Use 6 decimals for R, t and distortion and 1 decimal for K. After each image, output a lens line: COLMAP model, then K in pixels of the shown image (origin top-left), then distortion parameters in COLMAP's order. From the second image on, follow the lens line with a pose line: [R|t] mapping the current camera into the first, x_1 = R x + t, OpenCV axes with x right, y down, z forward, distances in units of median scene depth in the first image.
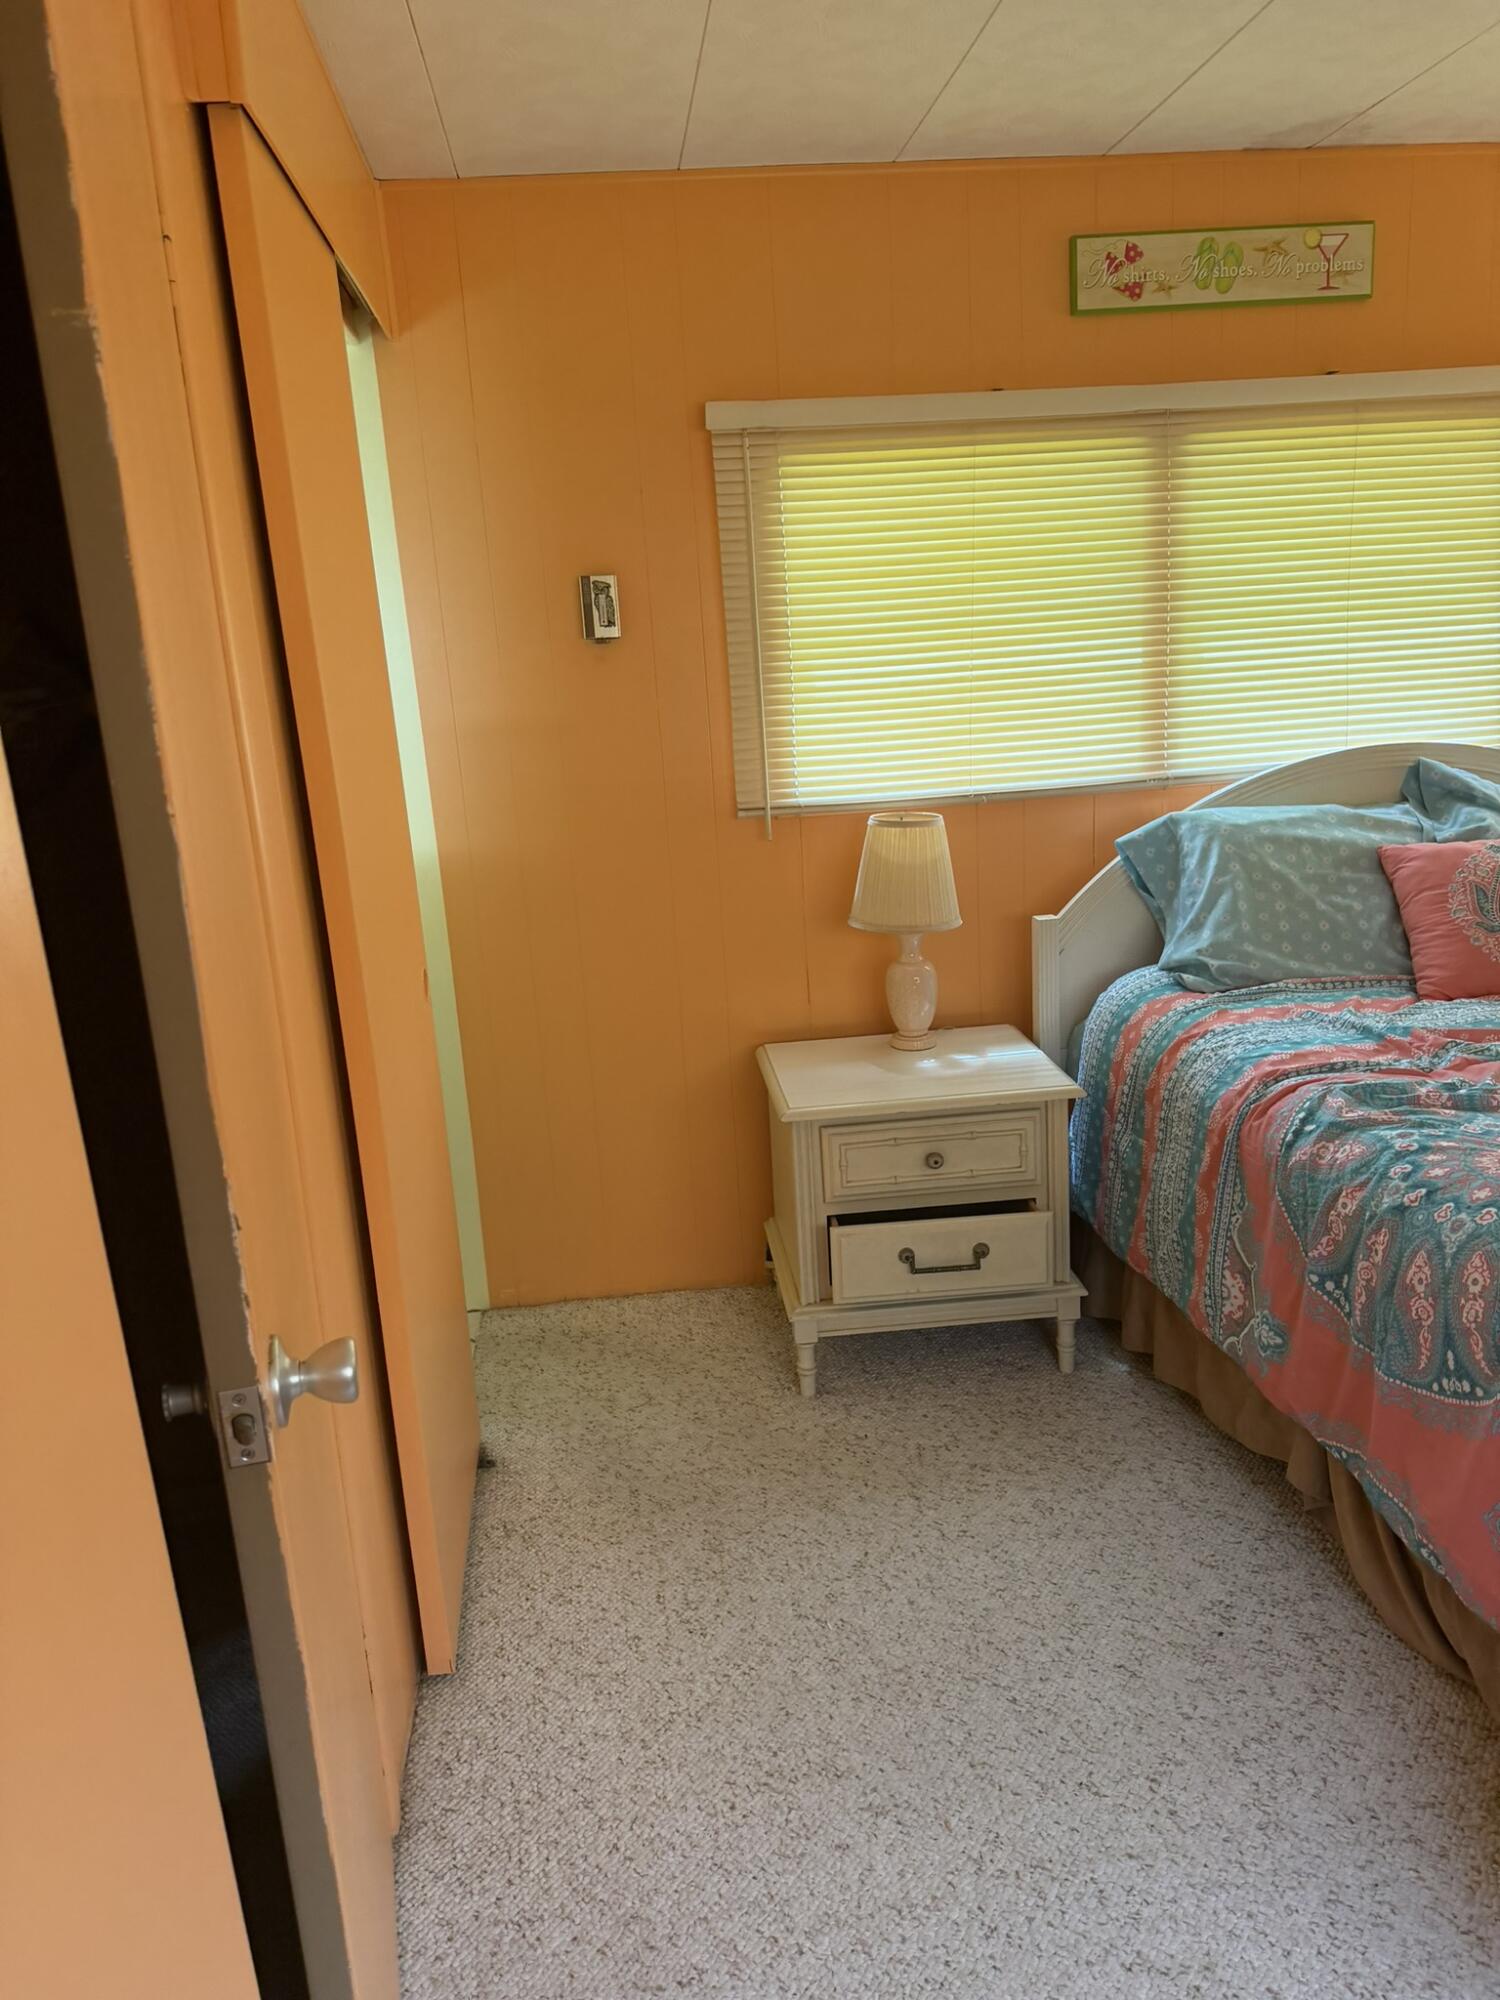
lens RADIAL K [[1410.4, 0, 734.4], [0, 1410.4, 990.6], [0, 0, 1]] dist [0.013189, -0.021197]
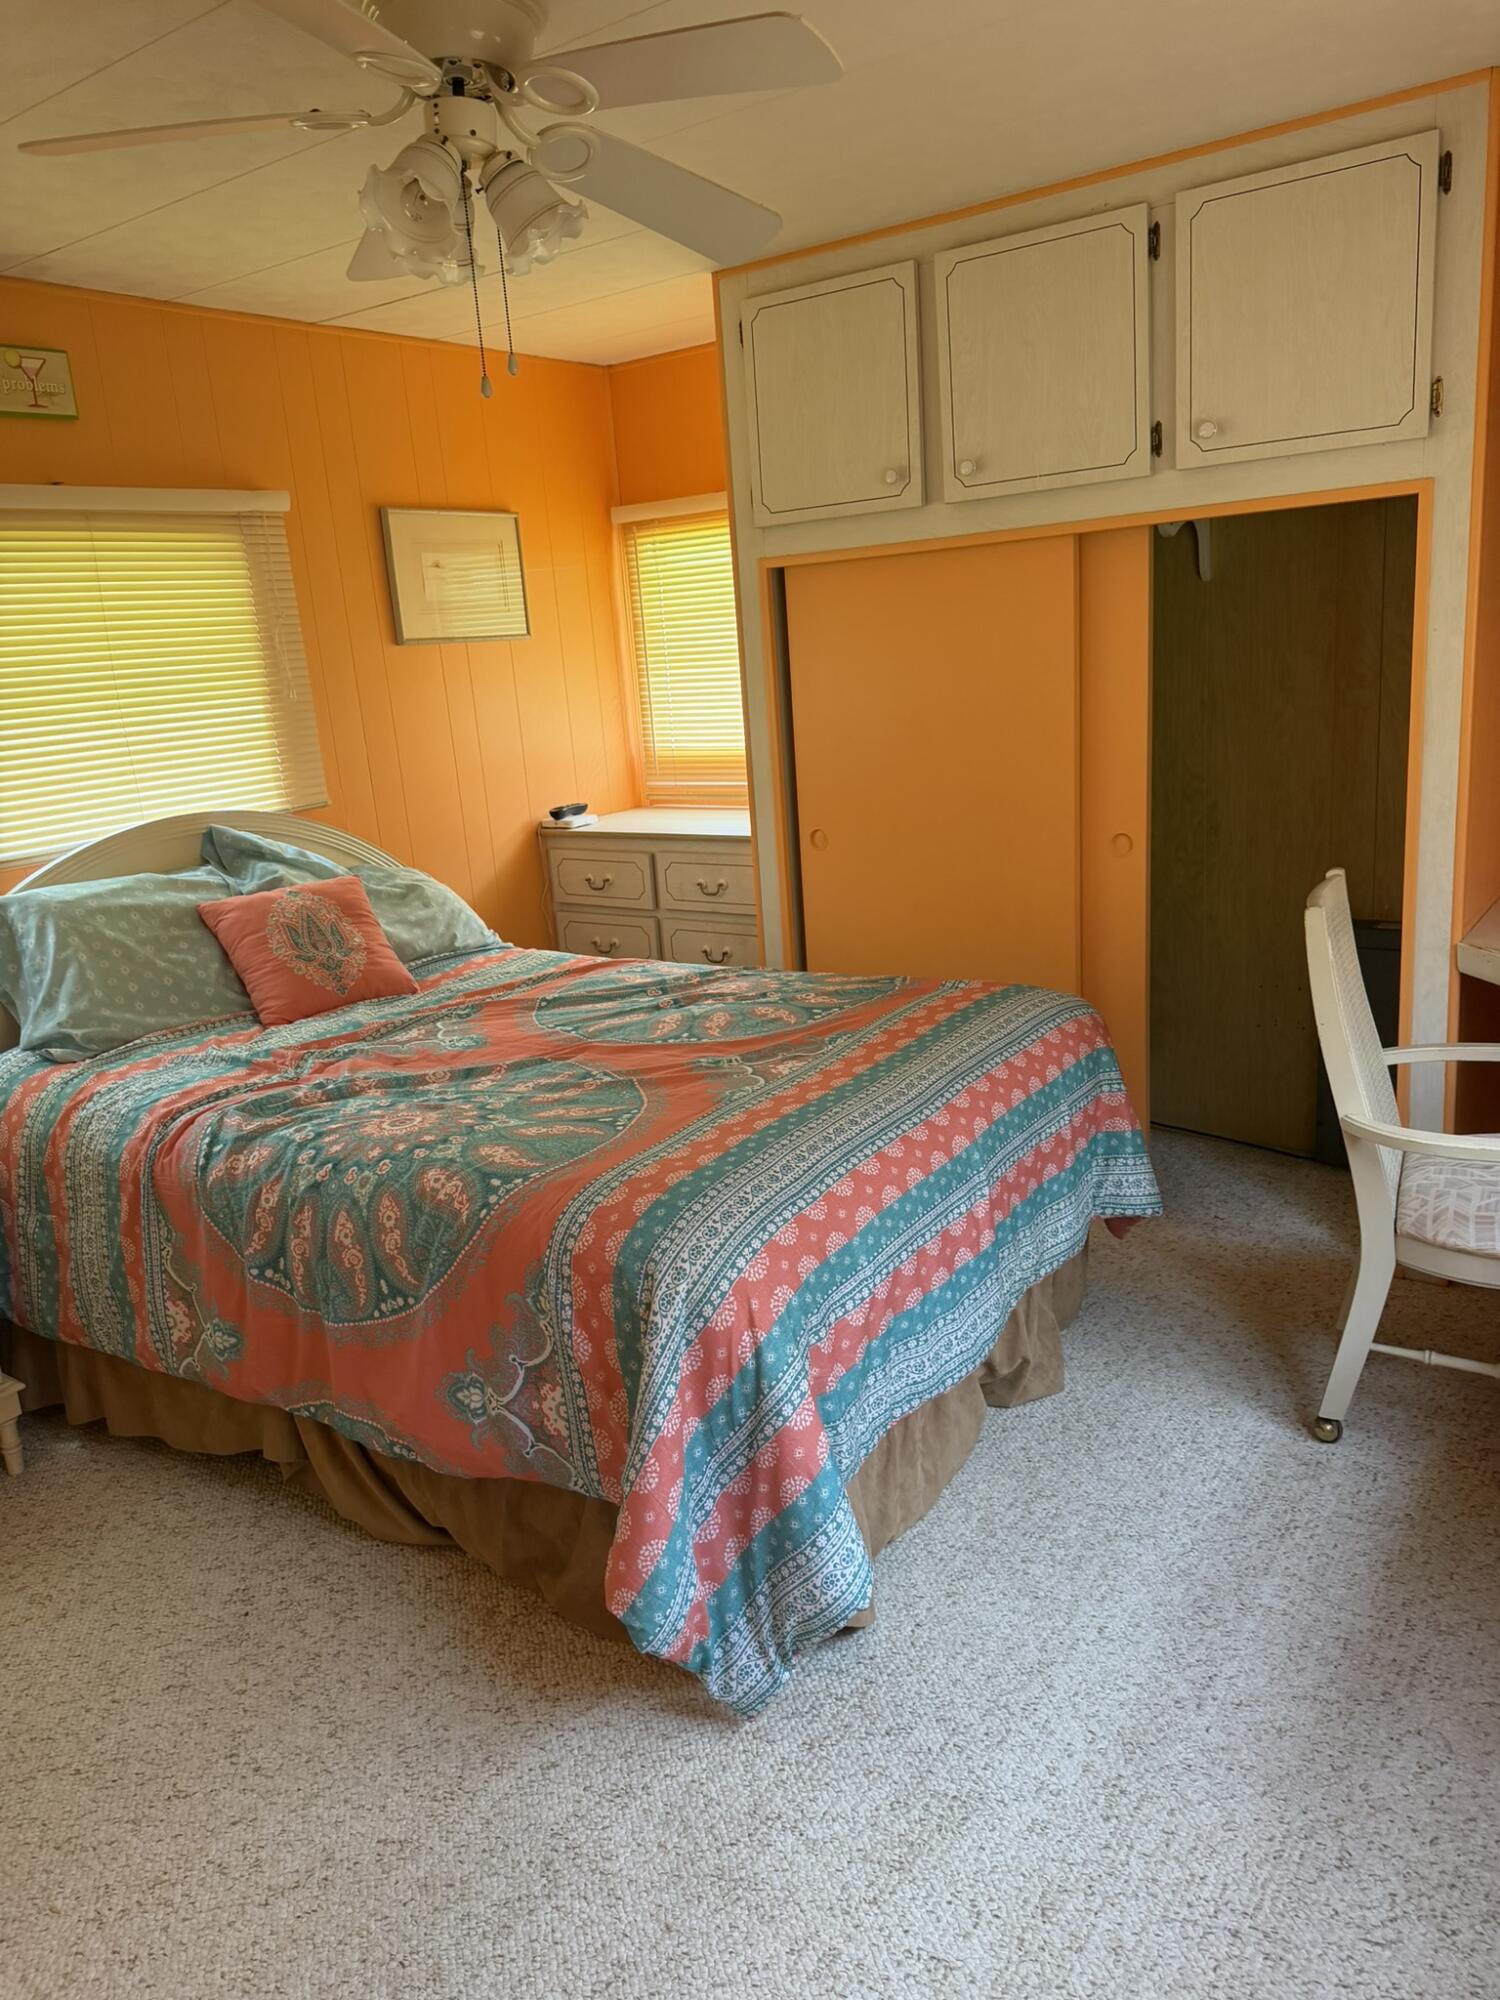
lens RADIAL K [[1410.4, 0, 734.4], [0, 1410.4, 990.6], [0, 0, 1]] dist [0.013189, -0.021197]
pose [[0.663700, -0.168626, 0.728743, -0.111494], [0.210952, 0.976908, 0.033926, 0.020516], [-0.717636, 0.131213, 0.683946, -0.081284]]
